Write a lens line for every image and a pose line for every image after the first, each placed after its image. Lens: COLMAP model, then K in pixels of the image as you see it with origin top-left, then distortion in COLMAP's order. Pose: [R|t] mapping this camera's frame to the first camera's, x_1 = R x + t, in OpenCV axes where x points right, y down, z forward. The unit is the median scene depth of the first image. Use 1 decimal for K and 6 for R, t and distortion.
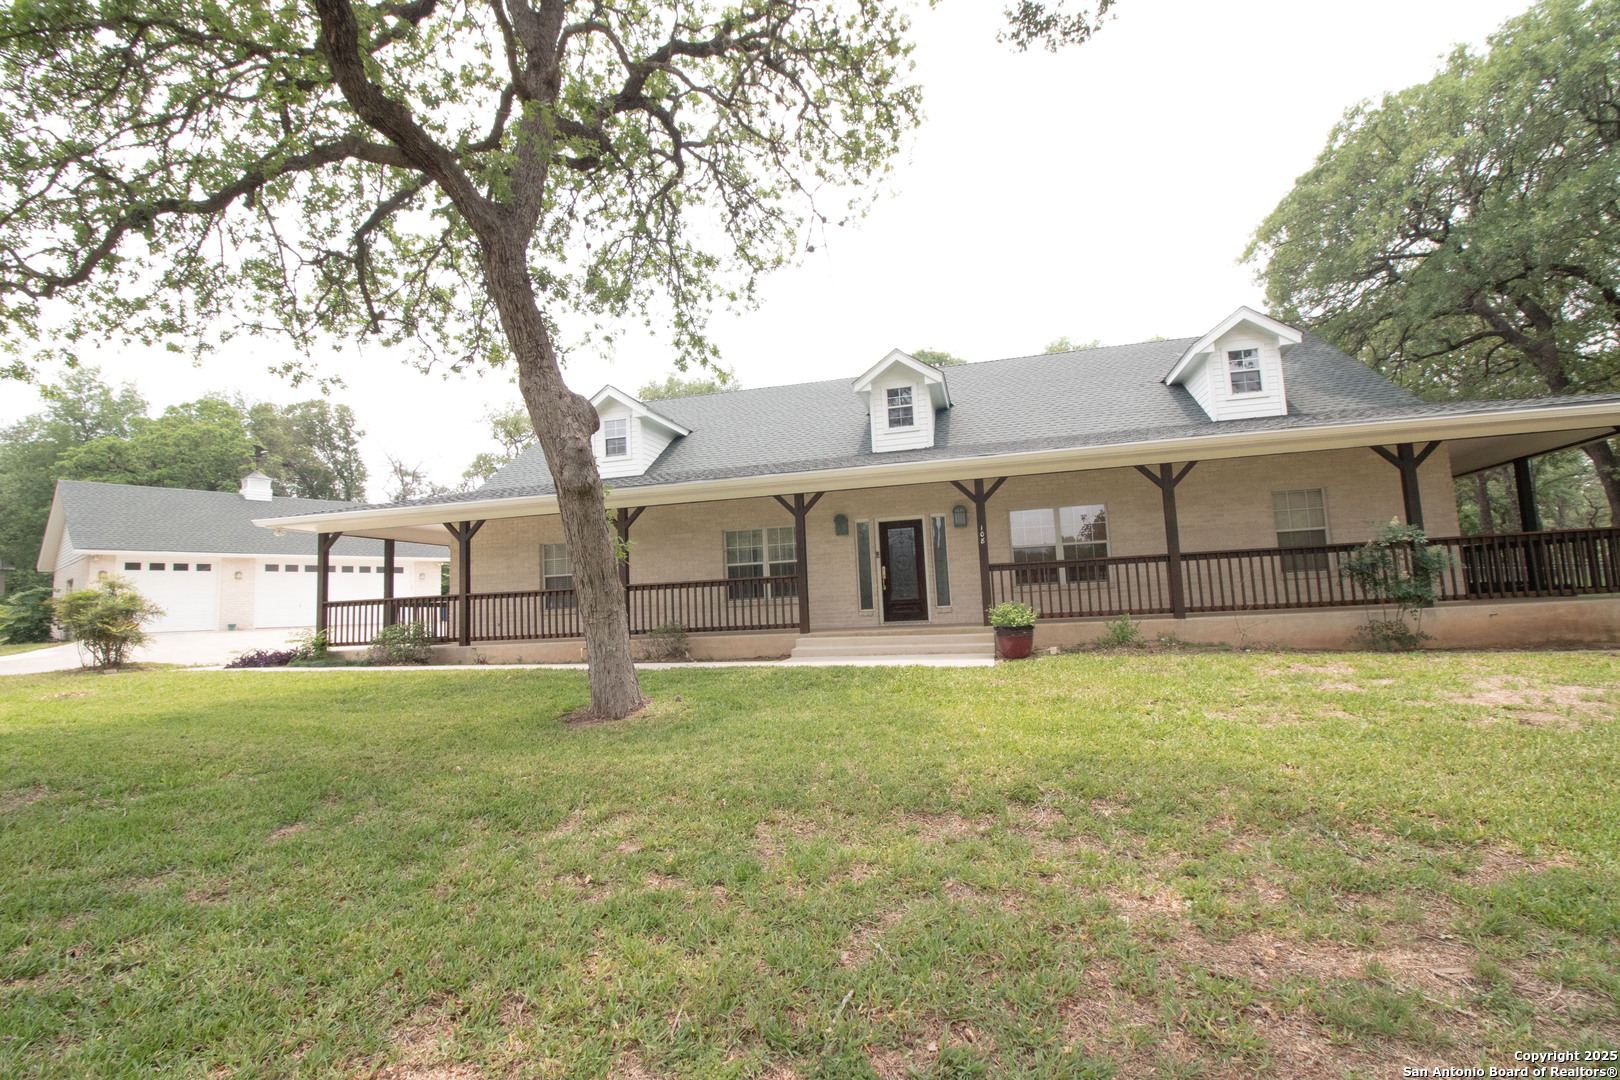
lens RADIAL K [[746.4, 0, 813.5], [0, 746.4, 531.6], [0, 0, 1]] dist [-0.003106, -0.010922]
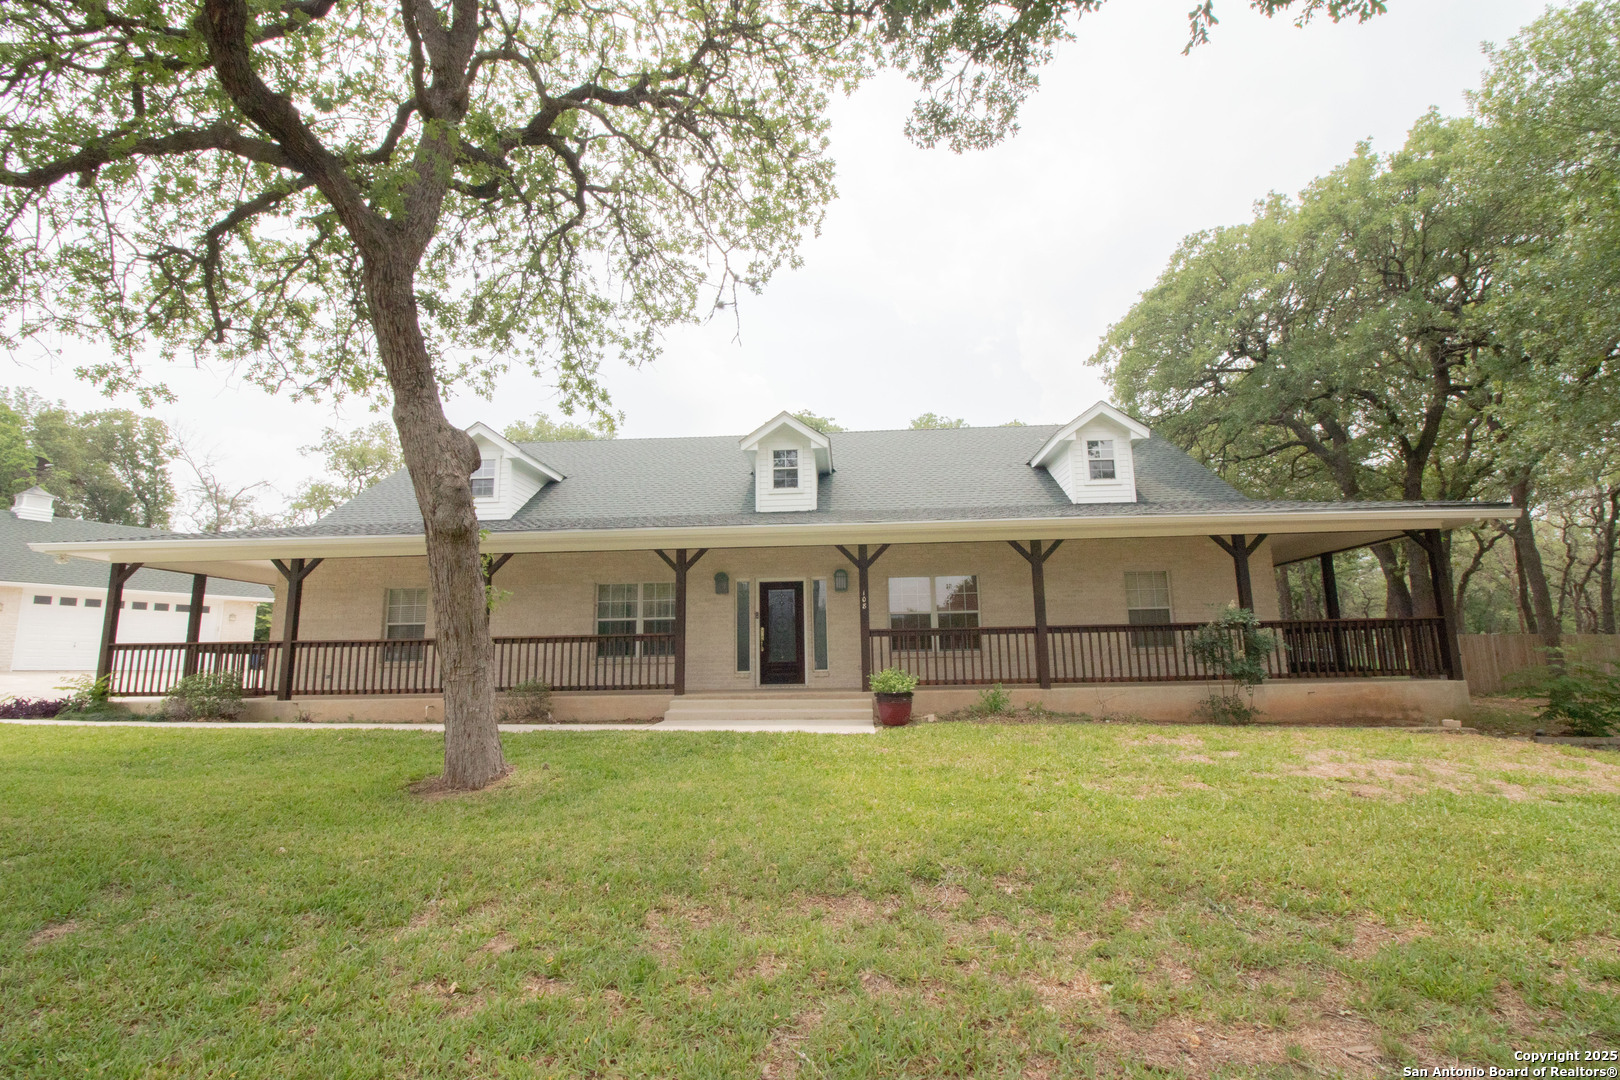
lens RADIAL K [[746.4, 0, 813.9], [0, 746.4, 532.7], [0, 0, 1]] dist [-0.003106, -0.010922]
pose [[0.982577, 0.059991, 0.175910, -0.025549], [-0.046196, 0.995602, -0.081498, -0.001132], [-0.180026, 0.071952, 0.981027, 0.016760]]
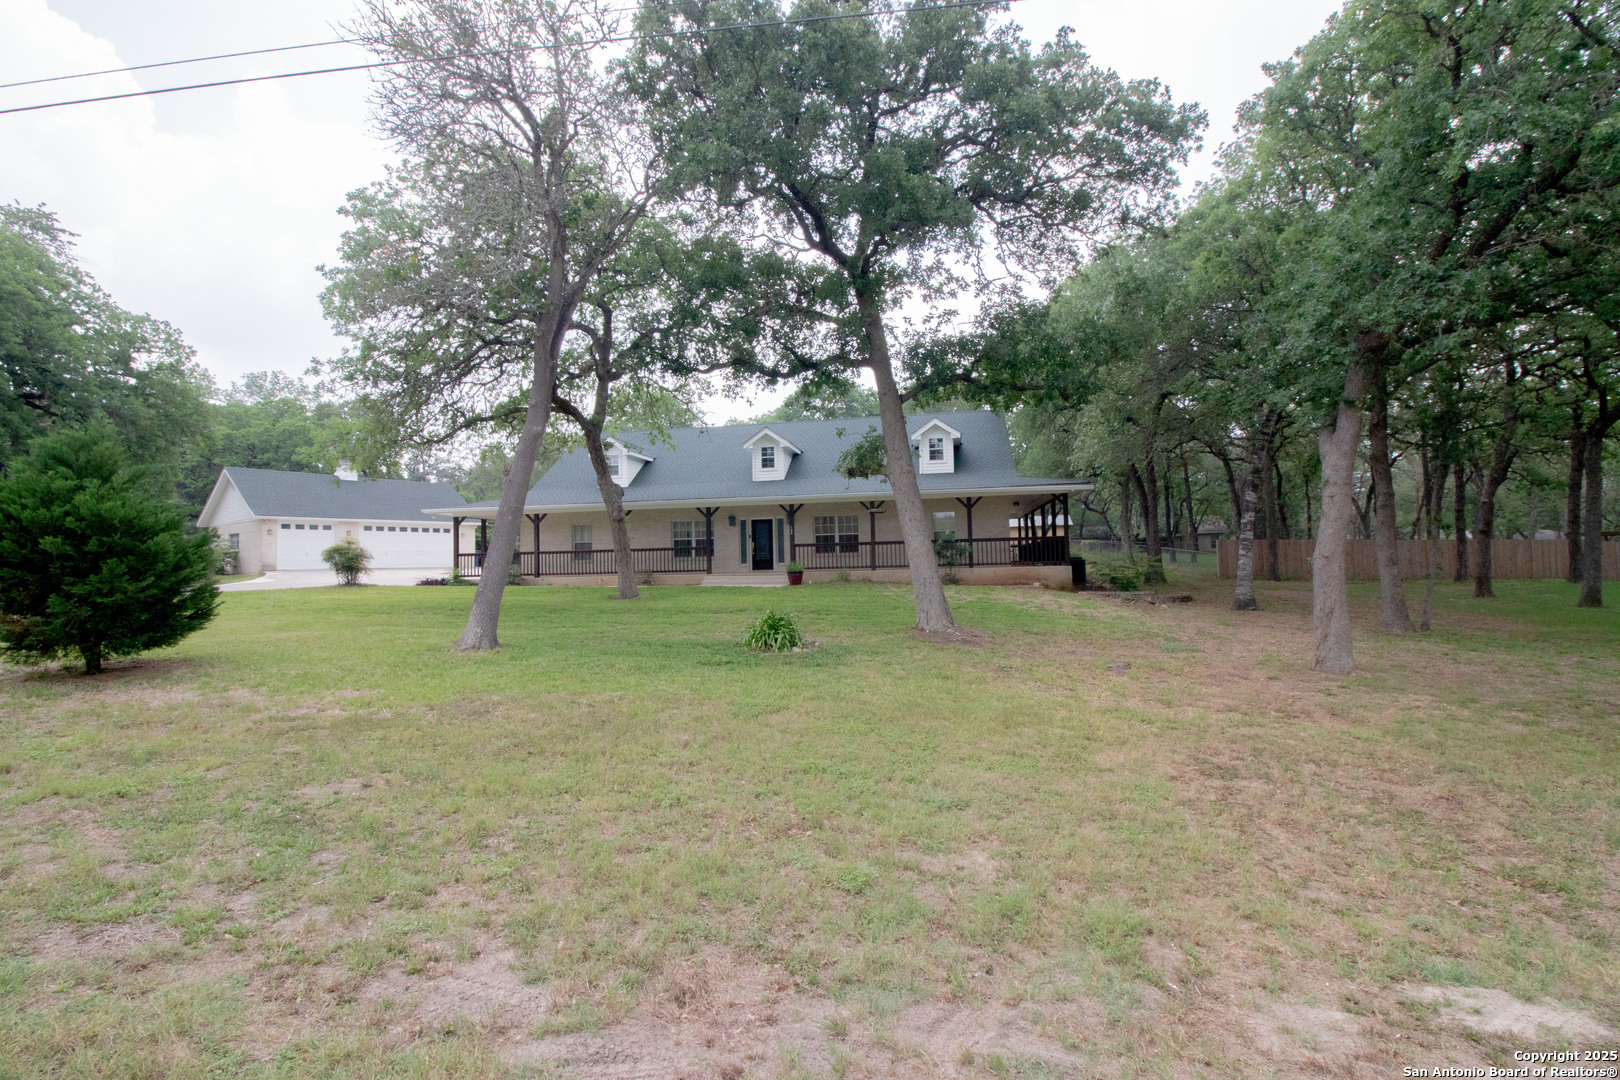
lens RADIAL K [[746.4, 0, 811.5], [0, 746.4, 537.2], [0, 0, 1]] dist [-0.003106, -0.010922]
pose [[0.998285, 0.024327, 0.053255, 0.182626], [-0.027702, 0.997592, 0.063580, -0.124173], [-0.051580, -0.064946, 0.996555, -1.253170]]
